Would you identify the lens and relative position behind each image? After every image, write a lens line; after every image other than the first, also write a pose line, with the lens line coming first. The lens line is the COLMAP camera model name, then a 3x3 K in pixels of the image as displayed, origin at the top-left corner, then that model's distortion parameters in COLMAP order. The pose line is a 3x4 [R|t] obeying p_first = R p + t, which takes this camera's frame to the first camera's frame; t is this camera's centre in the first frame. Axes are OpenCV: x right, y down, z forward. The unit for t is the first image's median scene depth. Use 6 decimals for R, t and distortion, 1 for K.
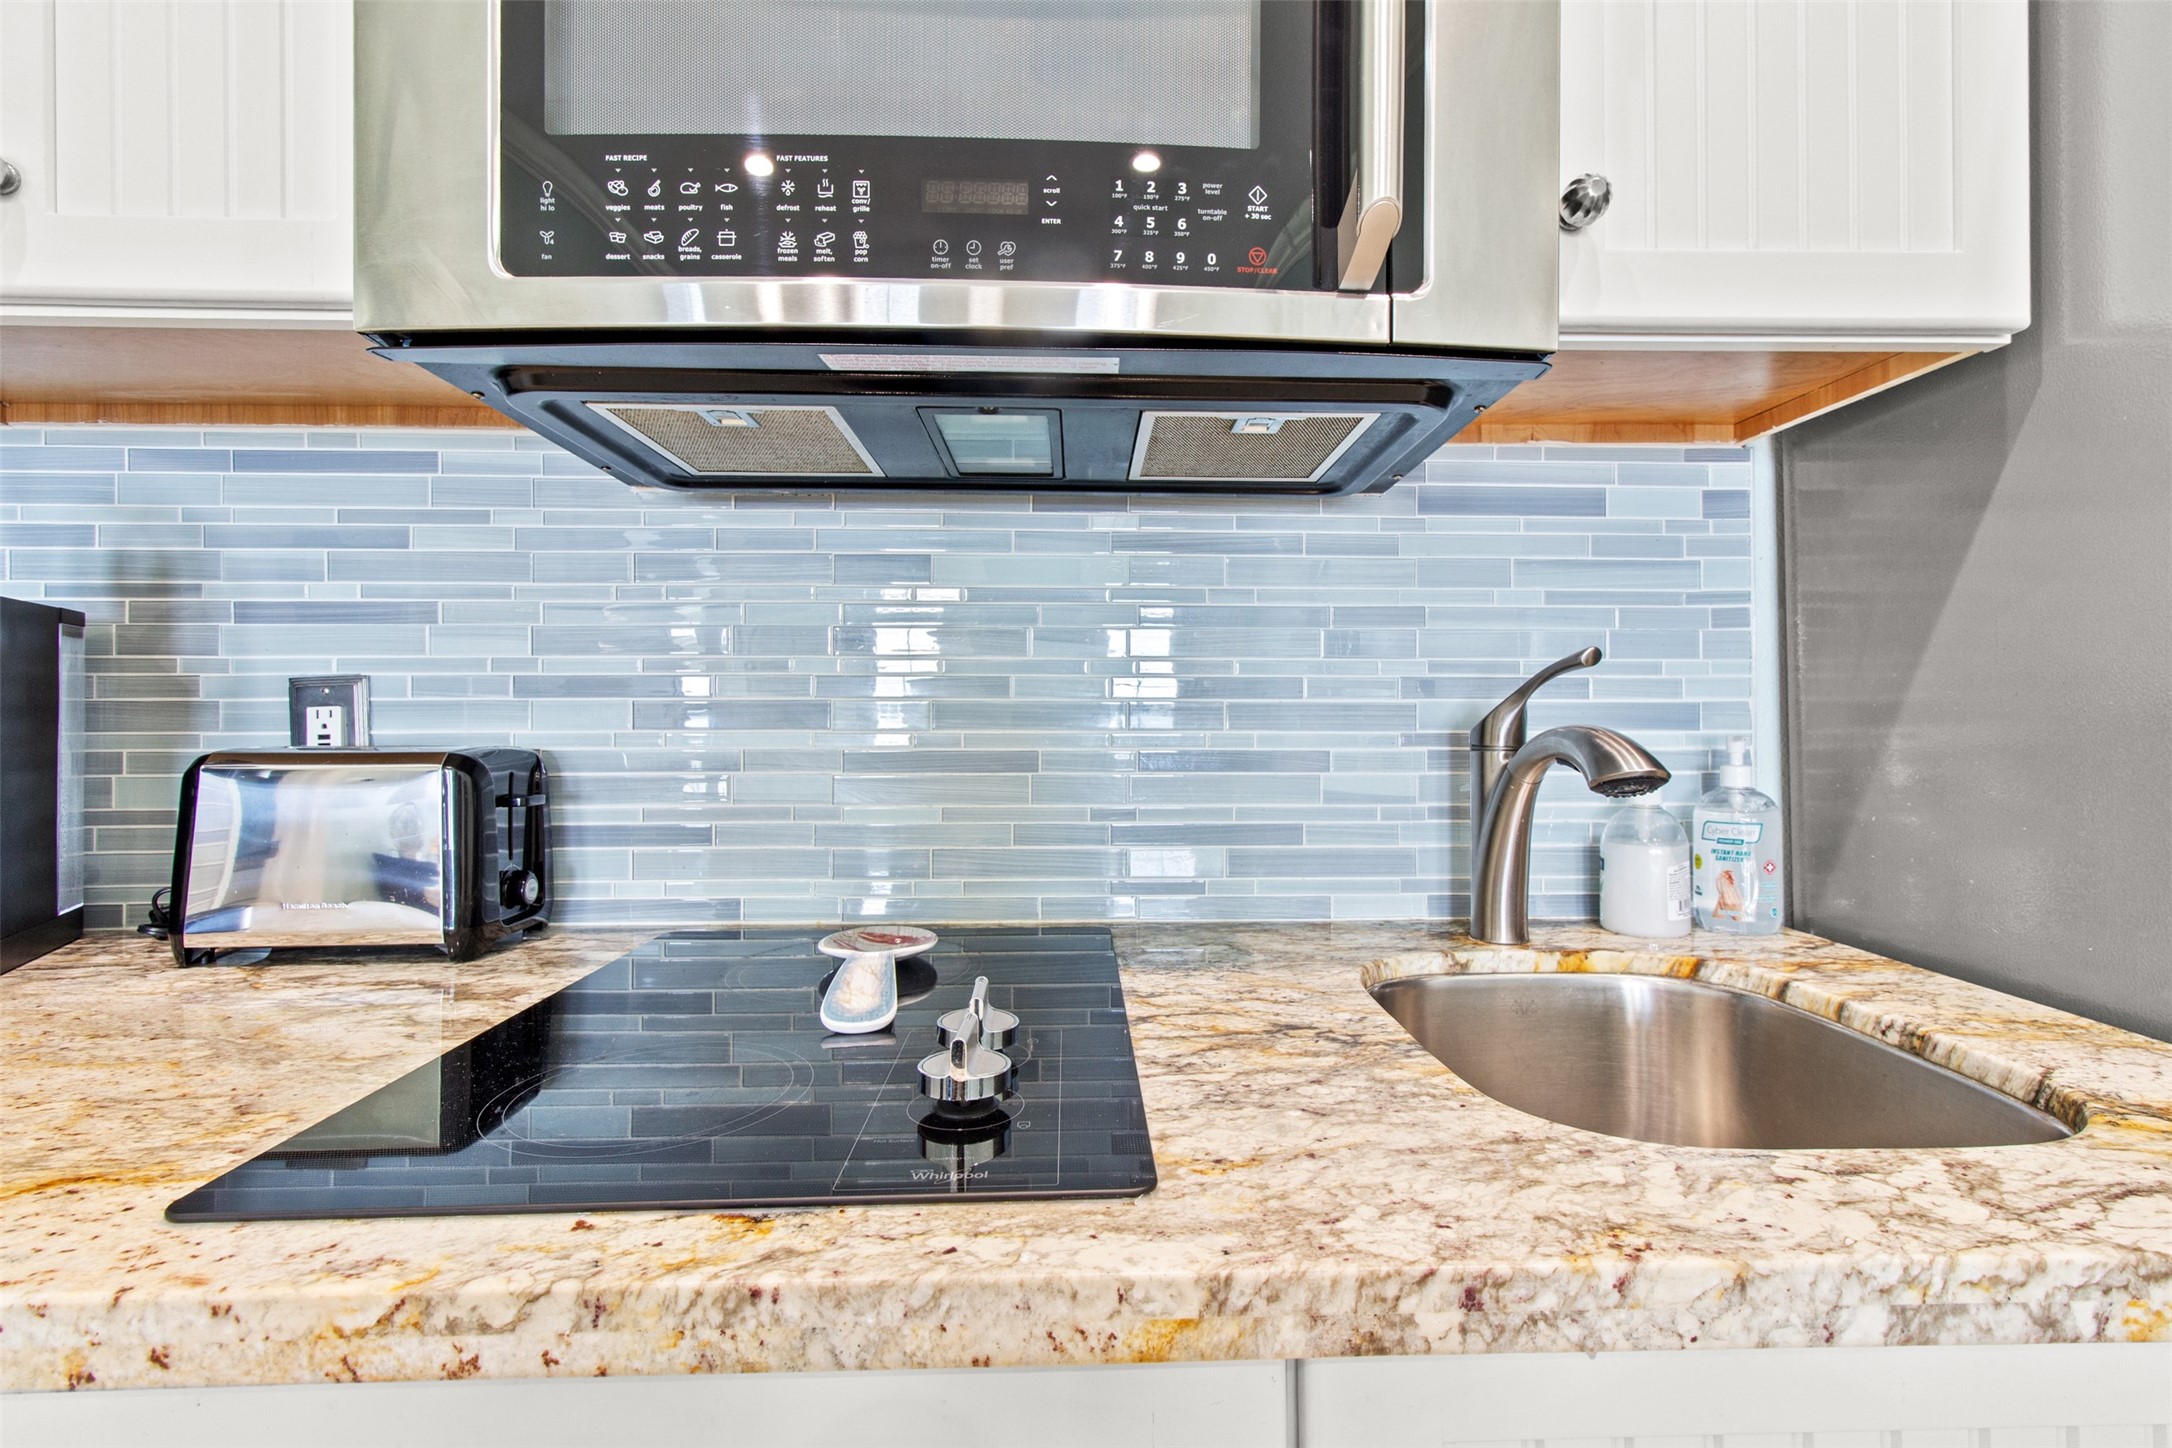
lens RADIAL K [[1007.9, 0, 1123.1], [0, 1007.9, 708.1], [0, 0, 1]] dist [0.005116, 0.000023]
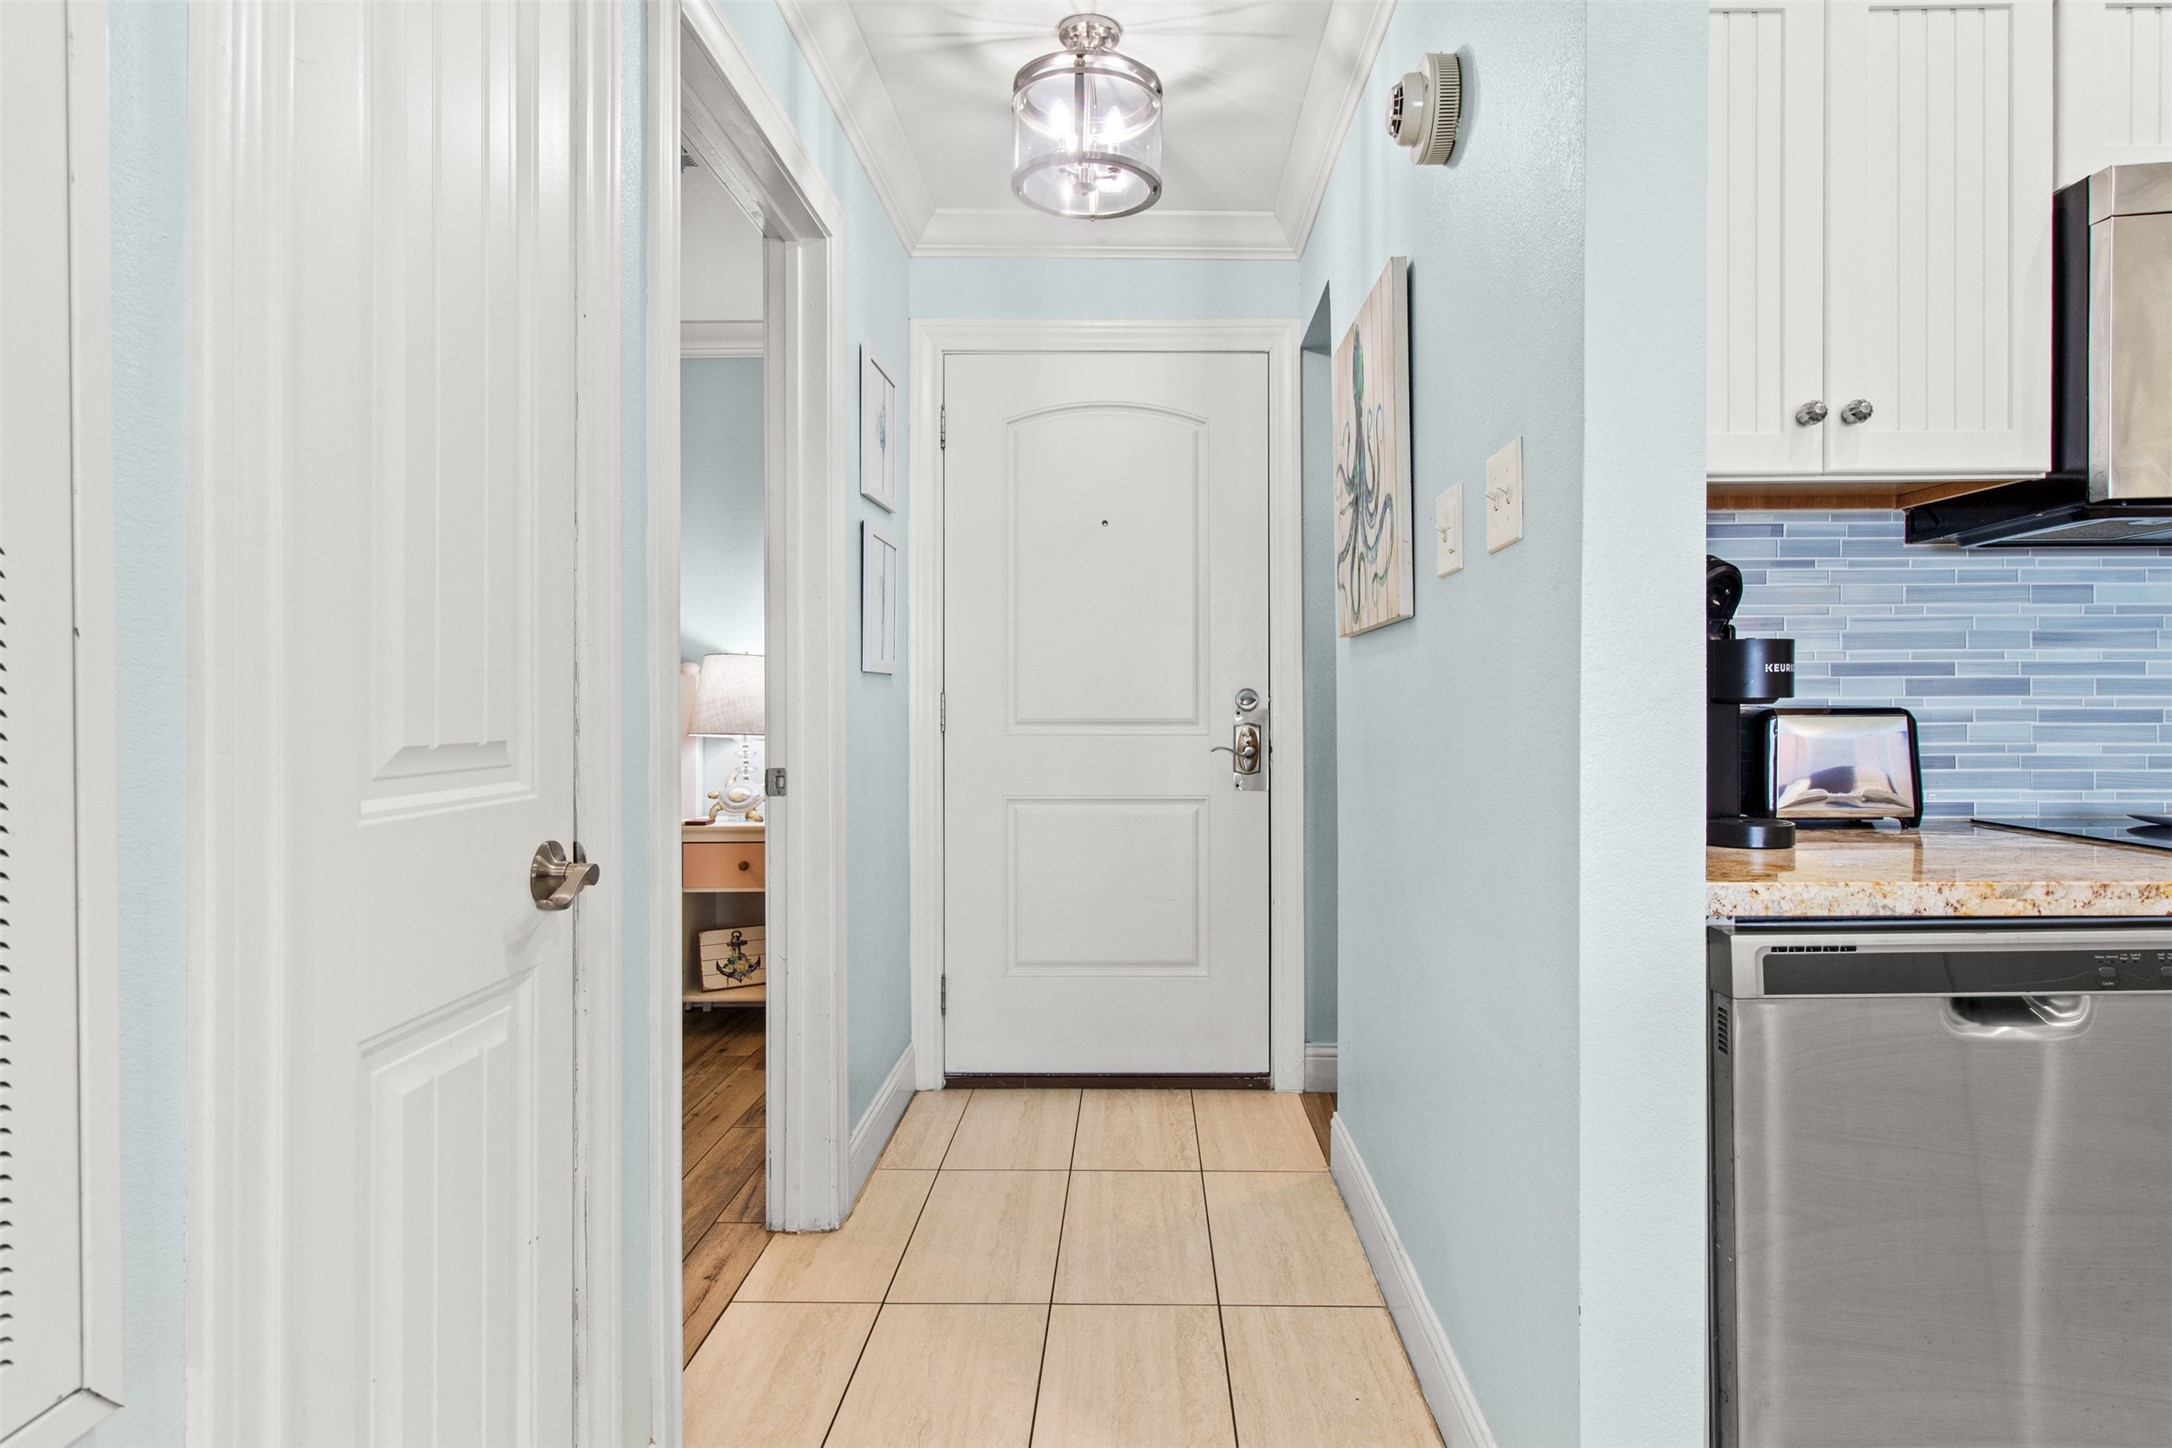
lens RADIAL K [[1208.5, 0, 1116.6], [0, 1208.5, 694.5], [0, 0, 1]] dist [0.001733, 0.000707]
pose [[0.998803, -0.003365, -0.048806, -1.655533], [0.003410, 0.999994, 0.000832, 0.012944], [0.048803, -0.000998, 0.998808, -0.979873]]
